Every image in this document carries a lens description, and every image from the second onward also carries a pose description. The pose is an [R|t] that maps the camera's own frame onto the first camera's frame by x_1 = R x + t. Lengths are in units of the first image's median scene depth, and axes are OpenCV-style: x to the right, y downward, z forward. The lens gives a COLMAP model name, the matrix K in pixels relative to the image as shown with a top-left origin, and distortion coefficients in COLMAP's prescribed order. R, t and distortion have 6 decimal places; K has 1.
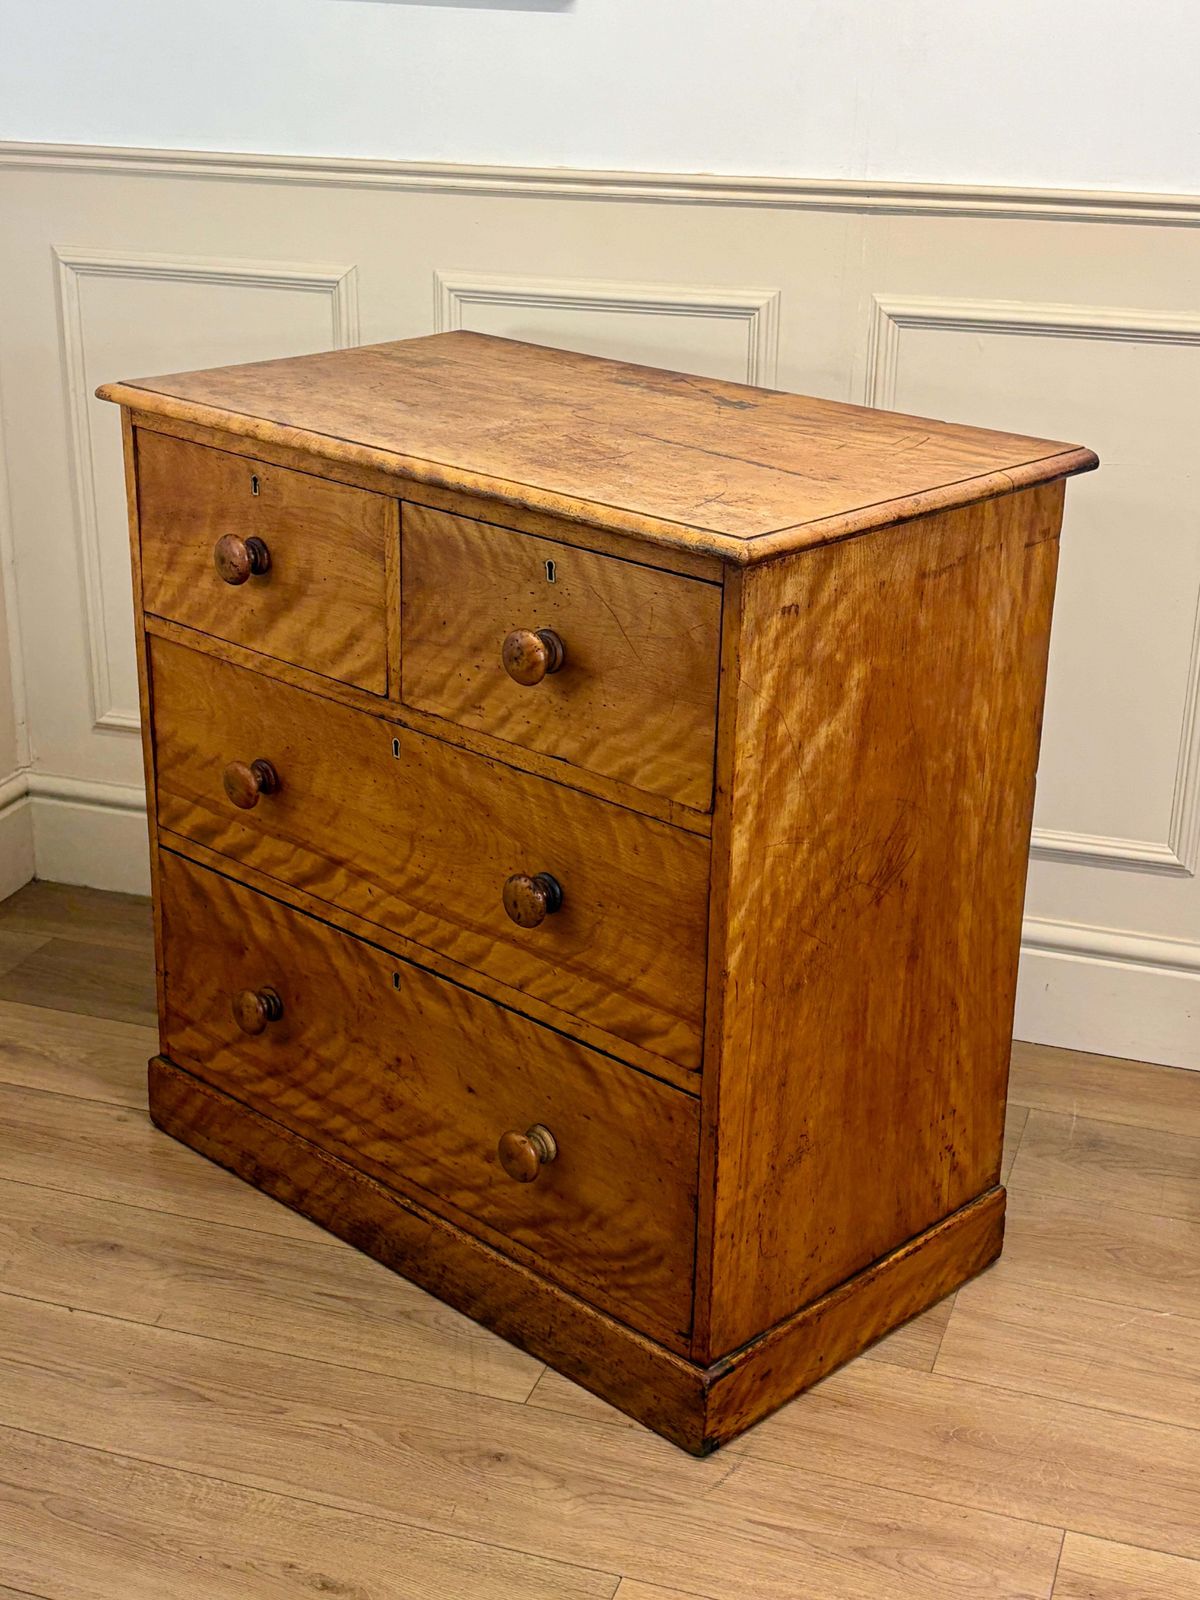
lens RADIAL K [[2200.2, 0, 595.8], [0, 2200.2, 805.7], [0, 0, 1]] dist [0.200497, -0.732151]
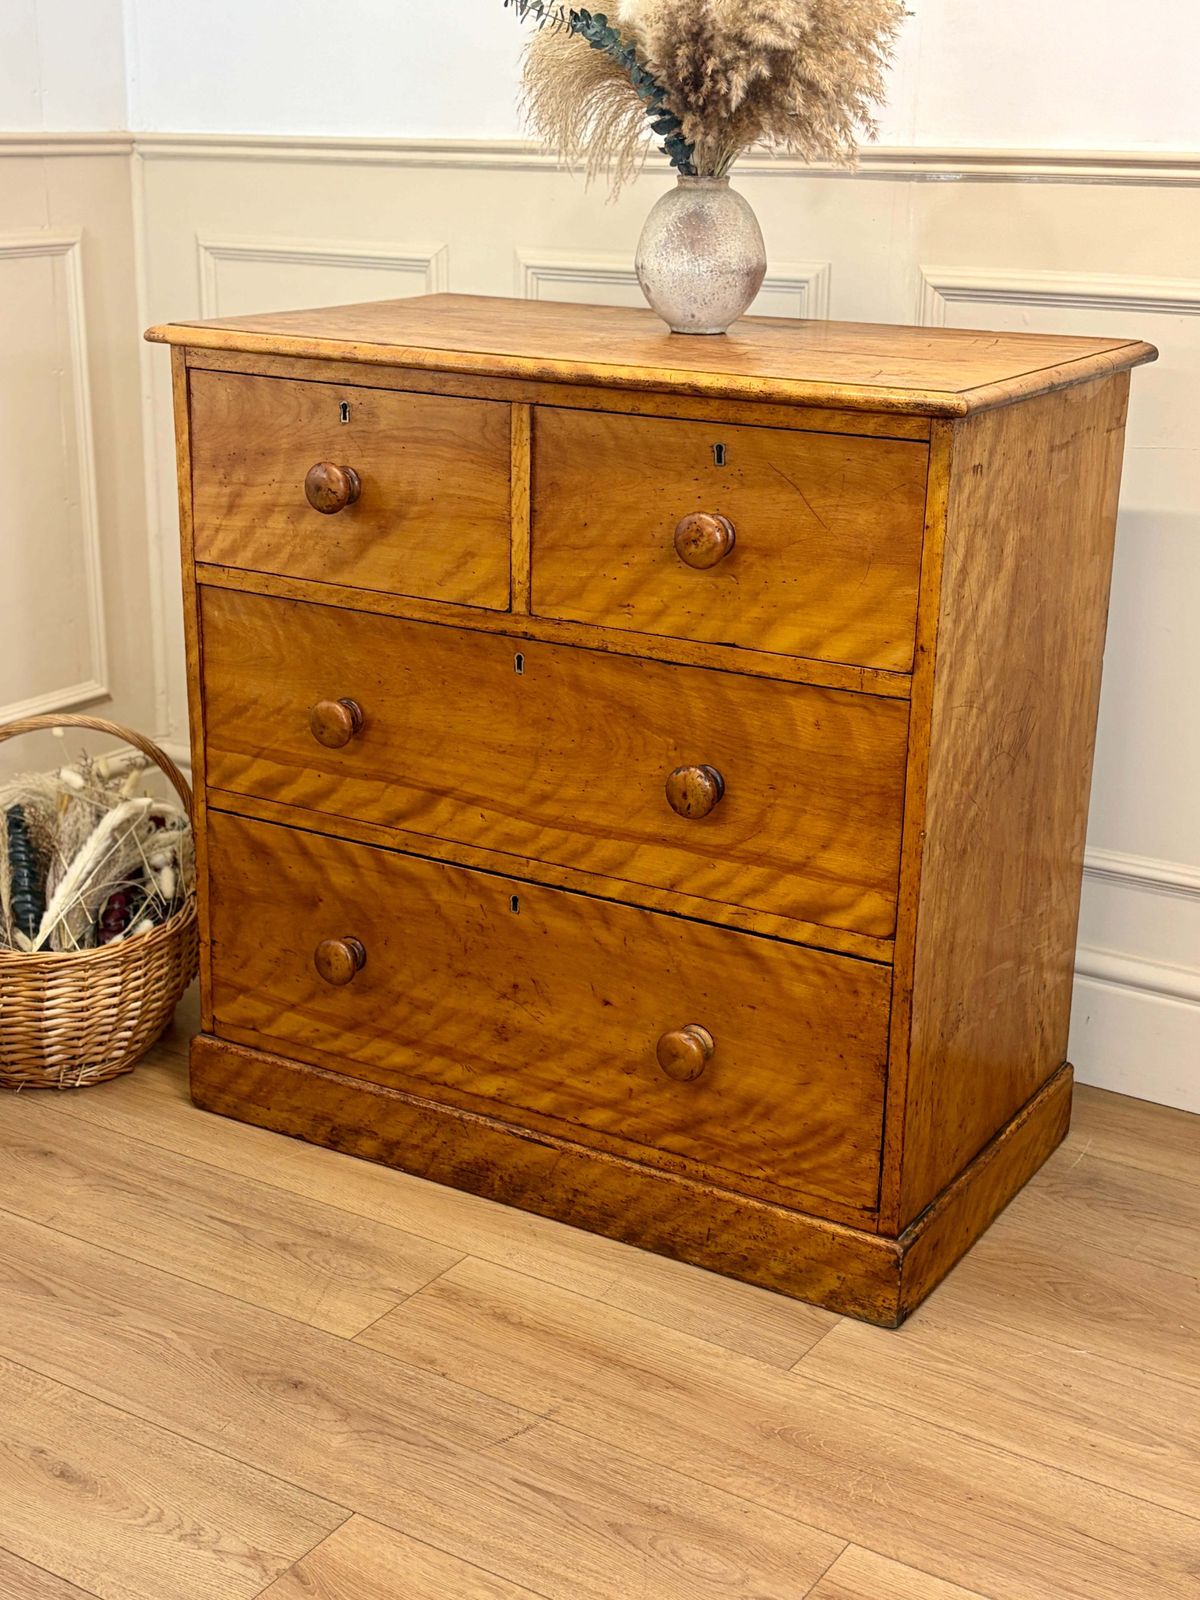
lens RADIAL K [[2105.2, 0, 600.1], [0, 2105.2, 803.4], [0, 0, 1]] dist [0.230769, -0.899341]
pose [[0.974633, -0.071115, 0.212209, -0.261640], [0.082249, 0.995636, -0.044096, 0.082281], [-0.208147, 0.060432, 0.976229, 0.062250]]
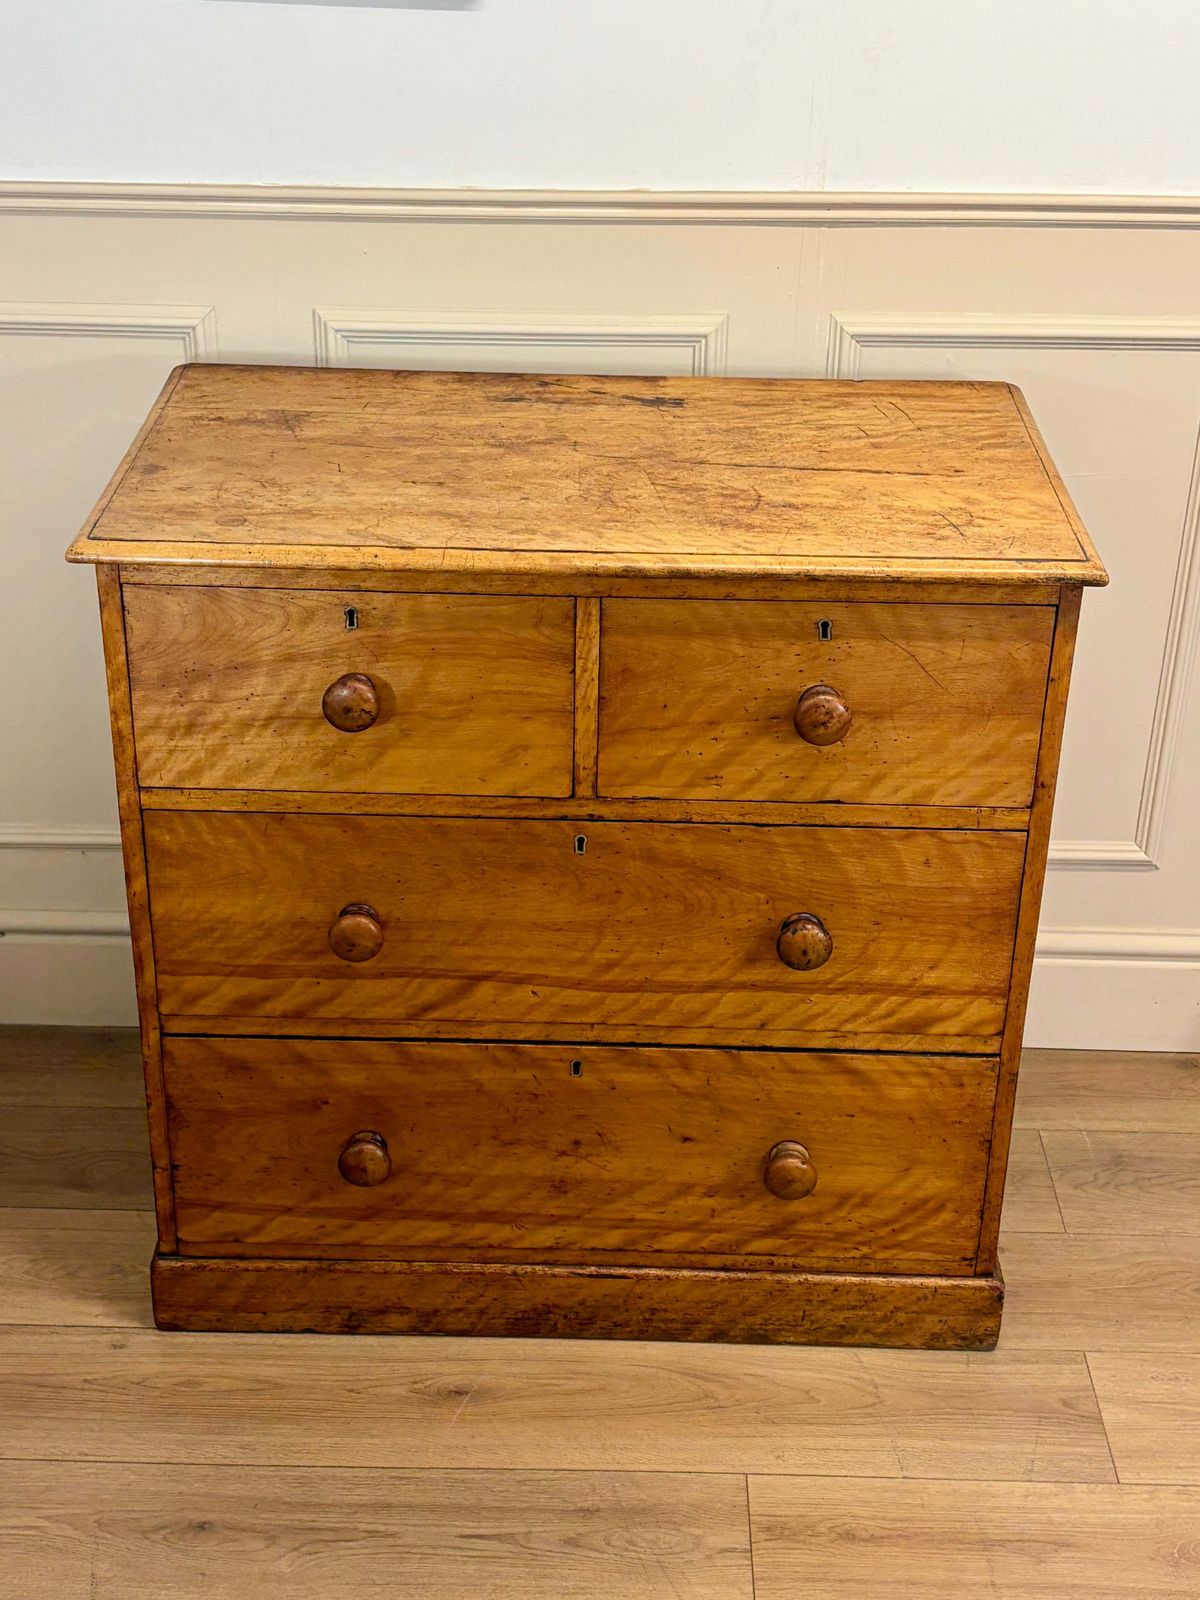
lens RADIAL K [[2200.2, 0, 595.8], [0, 2200.2, 805.7], [0, 0, 1]] dist [0.200497, -0.732151]
pose [[0.731516, -0.329719, 0.596800, -0.647348], [0.244683, 0.943942, 0.221592, -0.250732], [-0.636408, -0.016071, 0.771185, 0.261364]]
